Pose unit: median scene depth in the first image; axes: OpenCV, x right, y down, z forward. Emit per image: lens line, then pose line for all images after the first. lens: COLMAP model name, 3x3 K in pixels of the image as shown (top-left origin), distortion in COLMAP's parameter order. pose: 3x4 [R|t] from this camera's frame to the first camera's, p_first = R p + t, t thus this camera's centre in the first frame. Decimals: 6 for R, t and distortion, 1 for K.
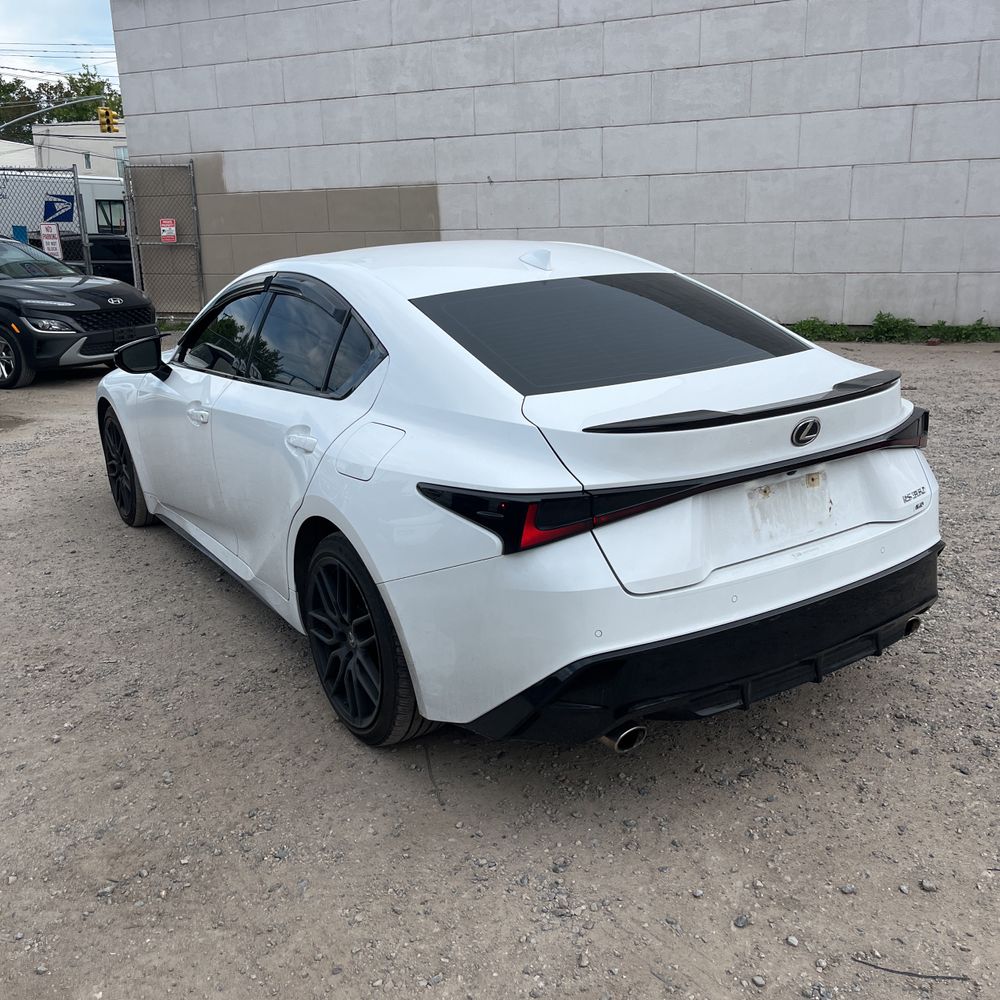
lens RADIAL K [[1009.2, 0, 493.9], [0, 1009.2, 510.6], [0, 0, 1]] dist [0.038952, -0.025738]
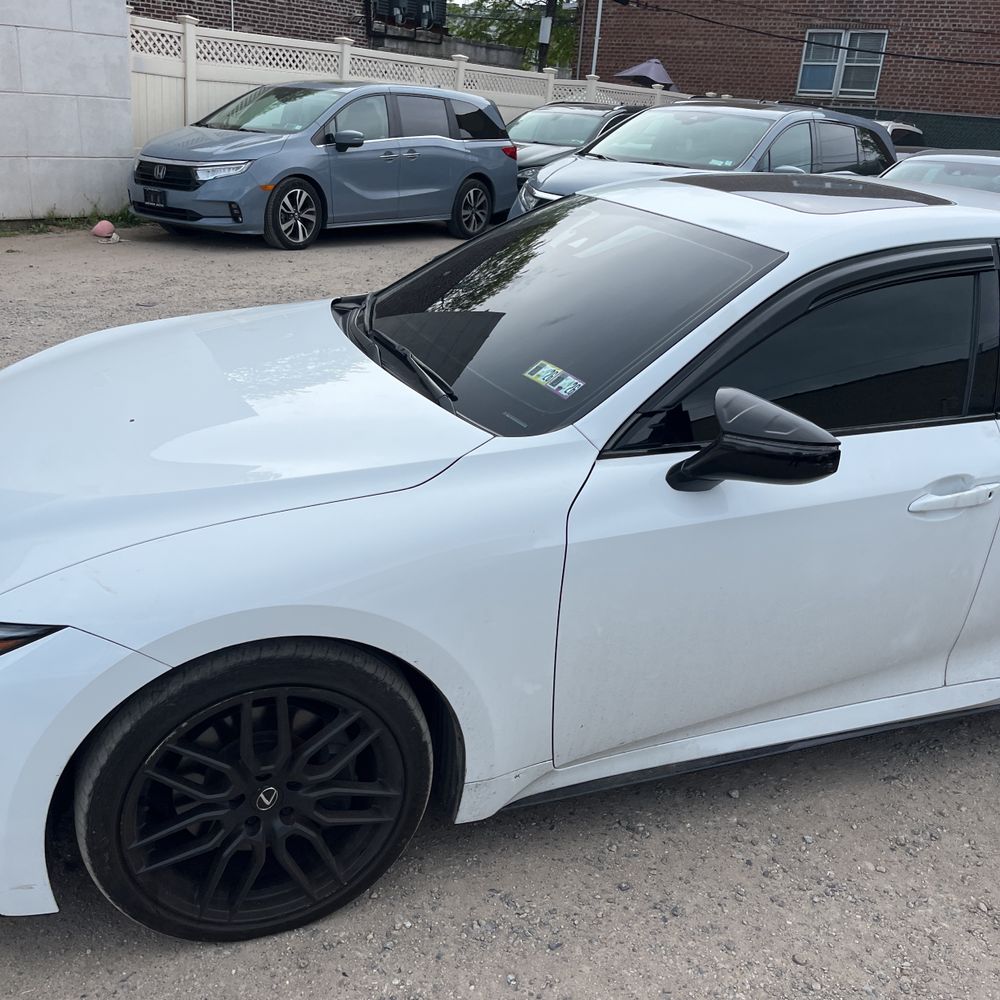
lens RADIAL K [[1008.5, 0, 505.3], [0, 1008.5, 517.0], [0, 0, 1]] dist [0.034860, -0.013094]
pose [[0.185670, -0.331931, 0.924851, -0.302199], [0.203975, 0.933734, 0.294169, -0.105794], [-0.961208, 0.134028, 0.241072, 0.380775]]
